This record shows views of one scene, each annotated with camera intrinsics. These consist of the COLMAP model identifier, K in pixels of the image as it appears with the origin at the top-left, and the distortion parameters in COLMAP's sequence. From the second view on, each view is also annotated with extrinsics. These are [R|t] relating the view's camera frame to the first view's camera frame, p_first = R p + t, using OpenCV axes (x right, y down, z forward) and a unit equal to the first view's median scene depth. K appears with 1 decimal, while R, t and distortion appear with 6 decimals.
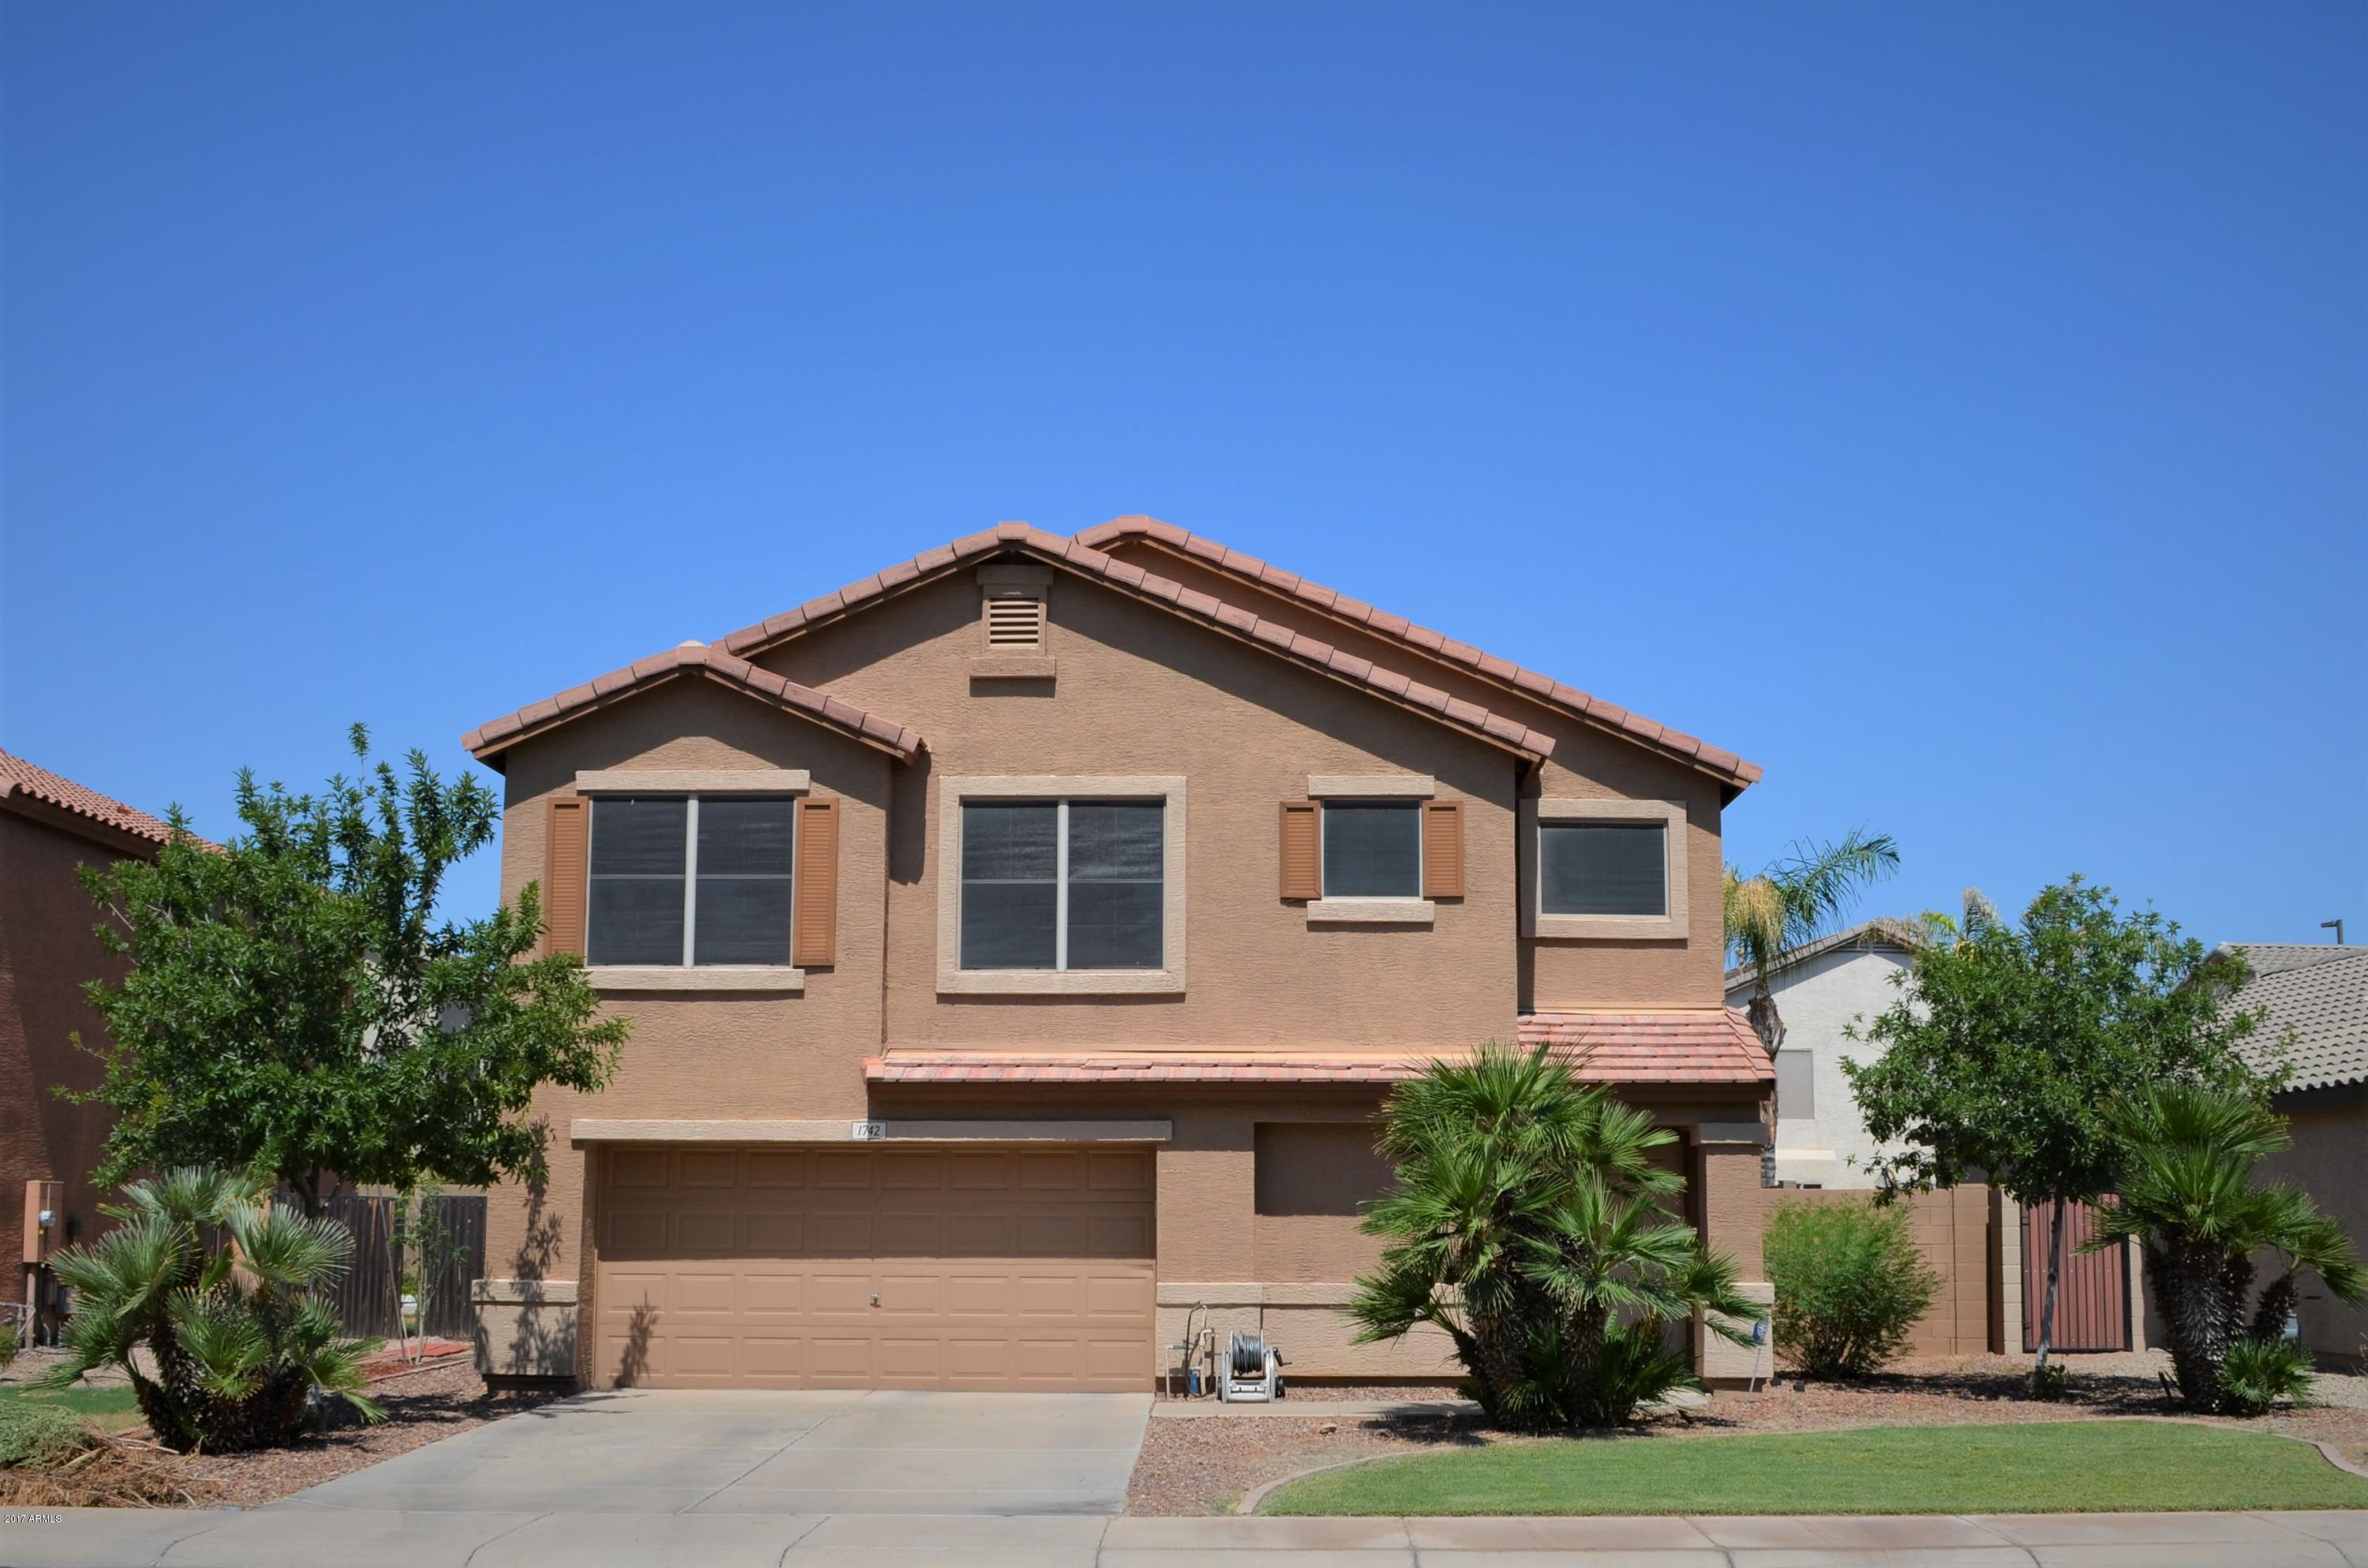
lens RADIAL K [[2321.0, 0, 1184.7], [0, 2321.0, 915.4], [0, 0, 1]] dist [-0.073789, 0.024784]
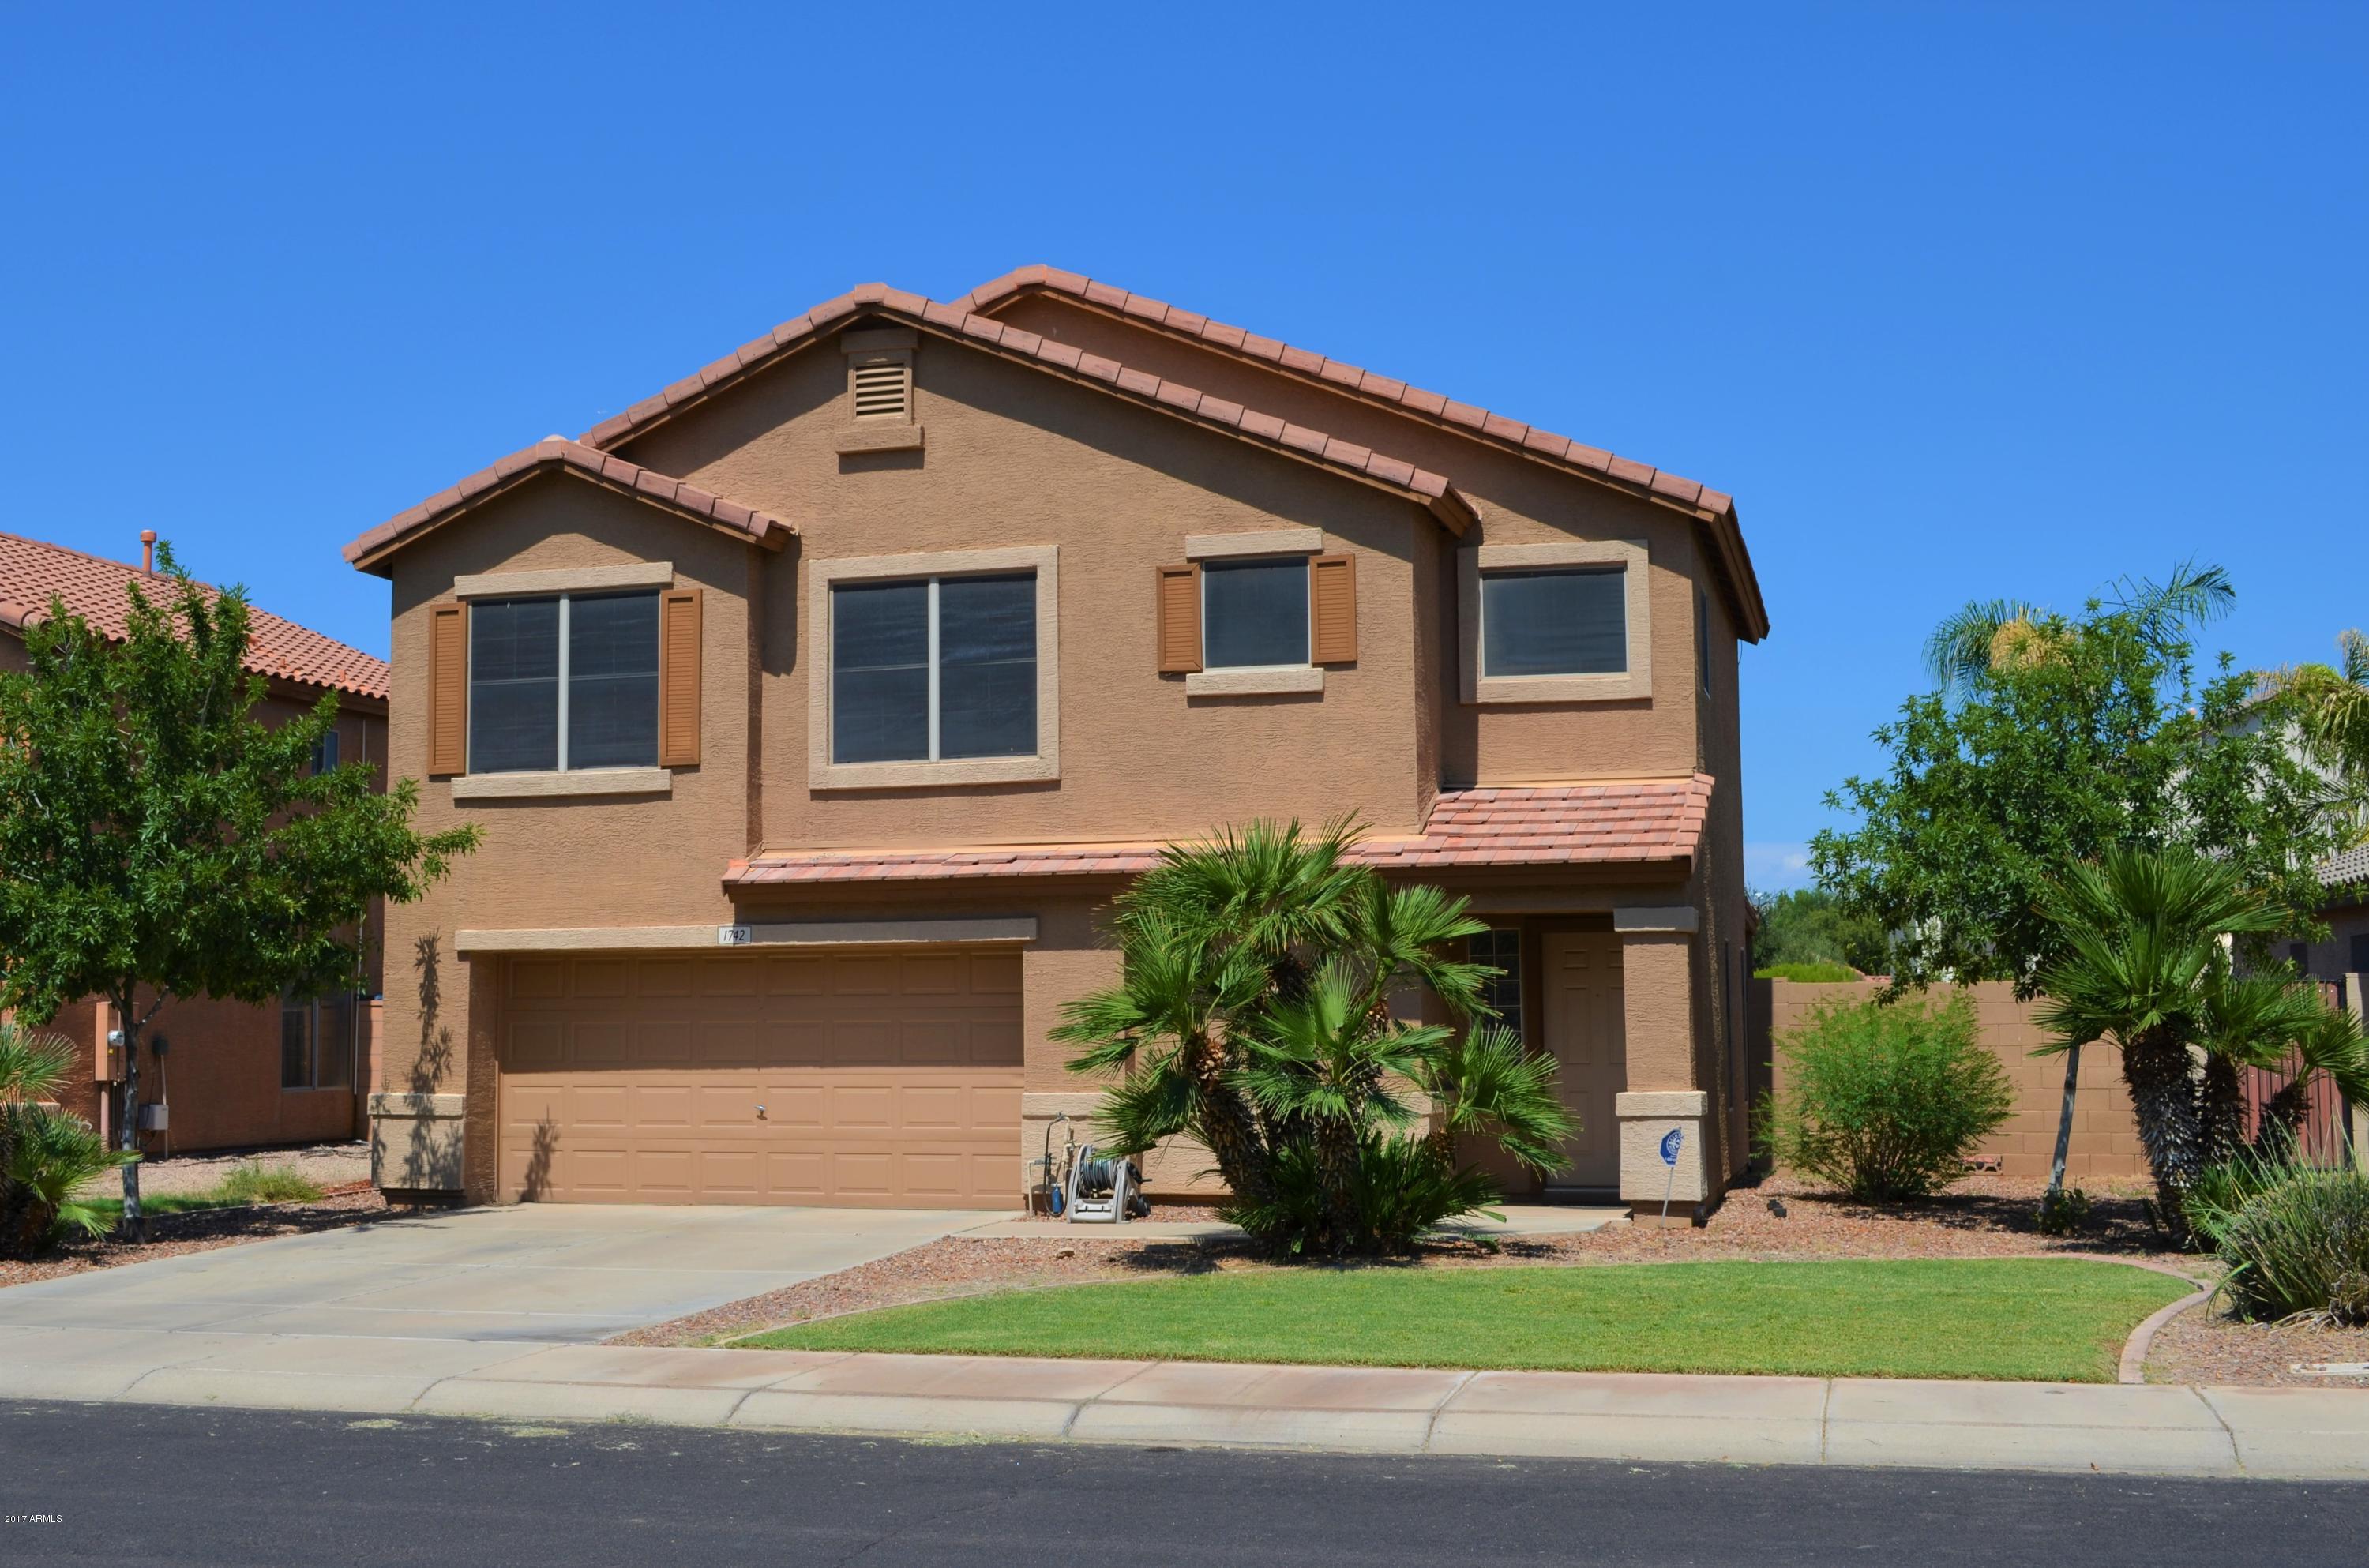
lens RADIAL K [[2427.2, 0, 1184.5], [0, 2427.2, 784.0], [0, 0, 1]] dist [-0.053156, -0.005232]
pose [[0.970174, -0.035219, -0.239837, 0.279690], [0.042586, 0.998765, 0.025604, 0.012496], [0.238639, -0.035054, 0.970475, 0.075038]]
